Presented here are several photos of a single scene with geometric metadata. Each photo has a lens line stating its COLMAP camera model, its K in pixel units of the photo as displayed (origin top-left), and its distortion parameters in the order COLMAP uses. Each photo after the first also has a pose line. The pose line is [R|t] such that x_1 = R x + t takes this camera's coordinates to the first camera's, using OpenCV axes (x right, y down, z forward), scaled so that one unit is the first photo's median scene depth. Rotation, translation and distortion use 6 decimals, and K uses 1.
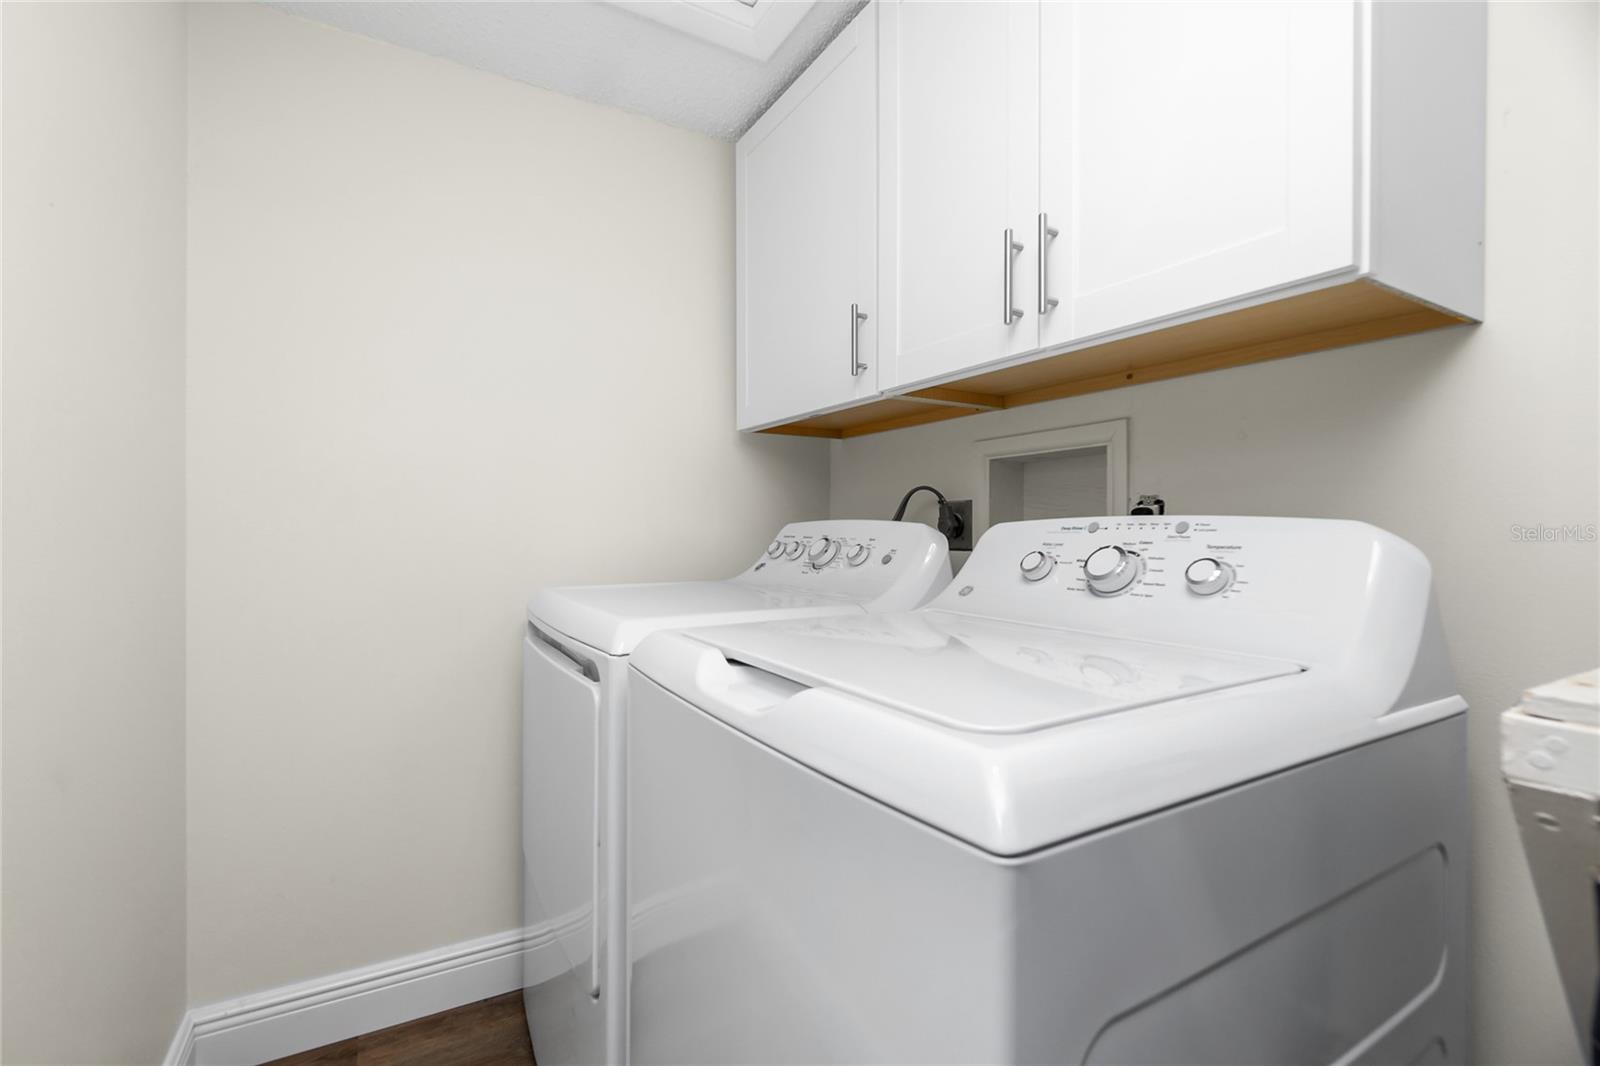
lens RADIAL K [[708.3, 0, 788.8], [0, 708.3, 519.7], [0, 0, 1]] dist [-0.000625, 0.000795]
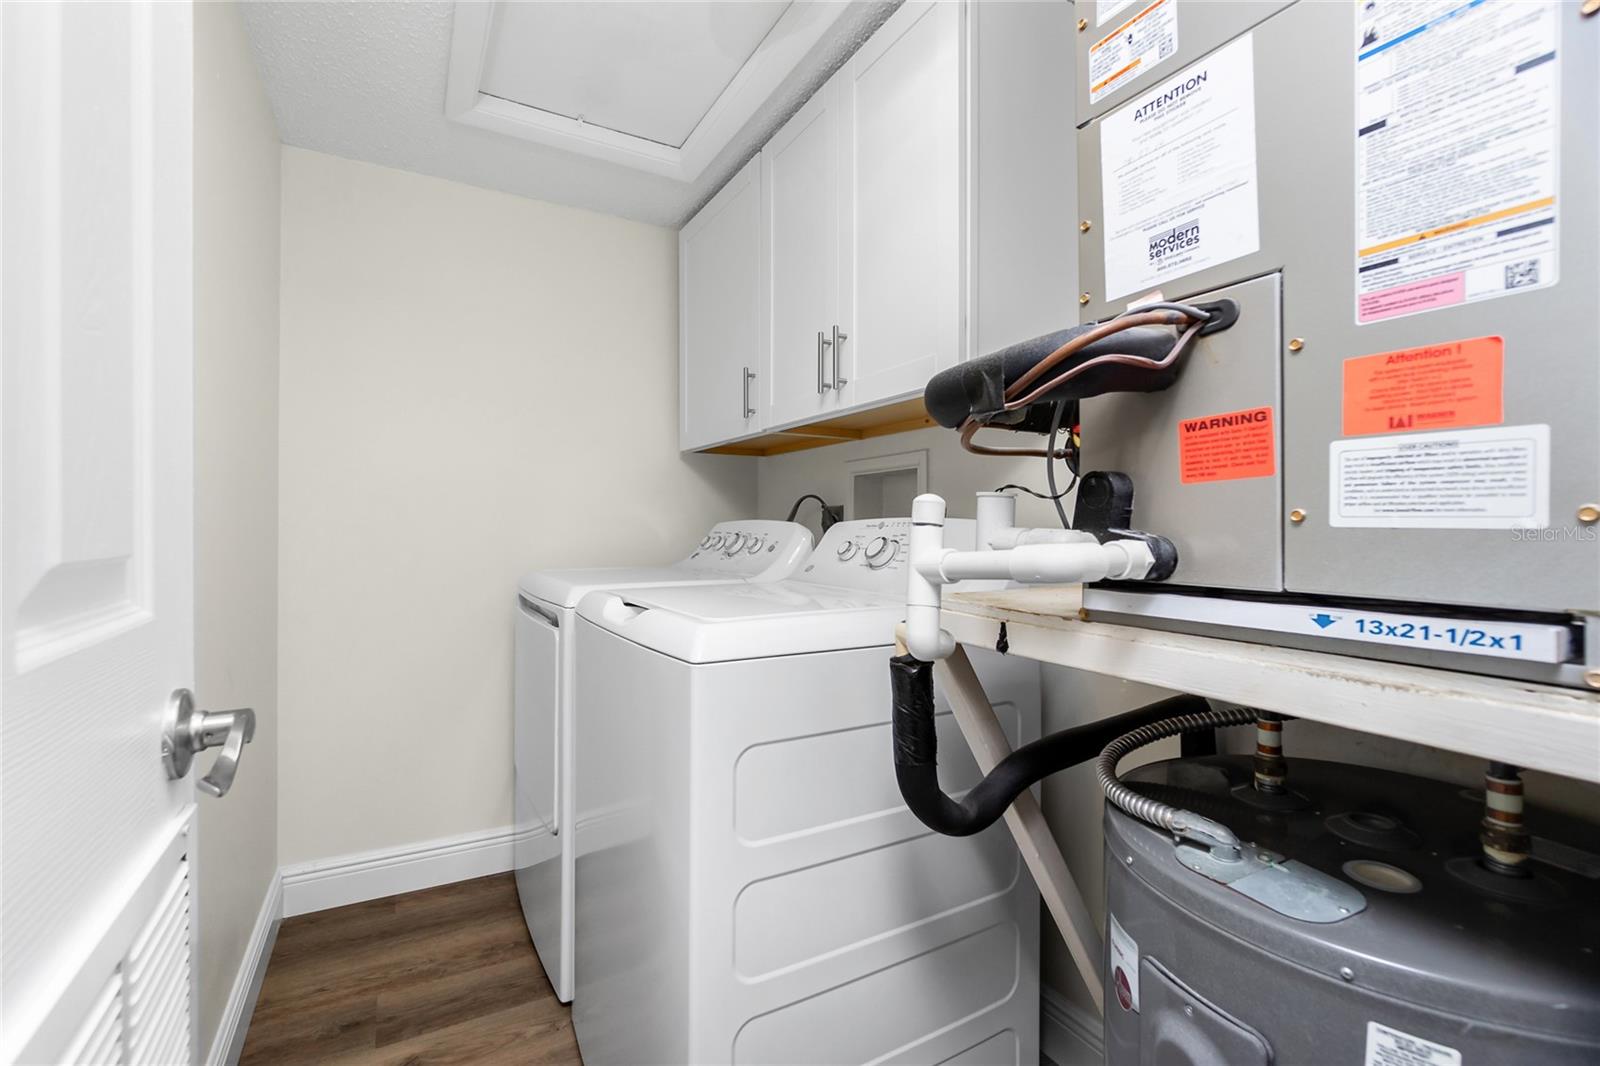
lens RADIAL K [[708.3, 0, 788.8], [0, 708.3, 519.7], [0, 0, 1]] dist [-0.000625, 0.000795]
pose [[0.999857, 0.001413, -0.016857, 0.184776], [-0.001402, 0.999999, 0.000643, -0.001184], [0.016858, -0.000619, 0.999858, -0.374409]]
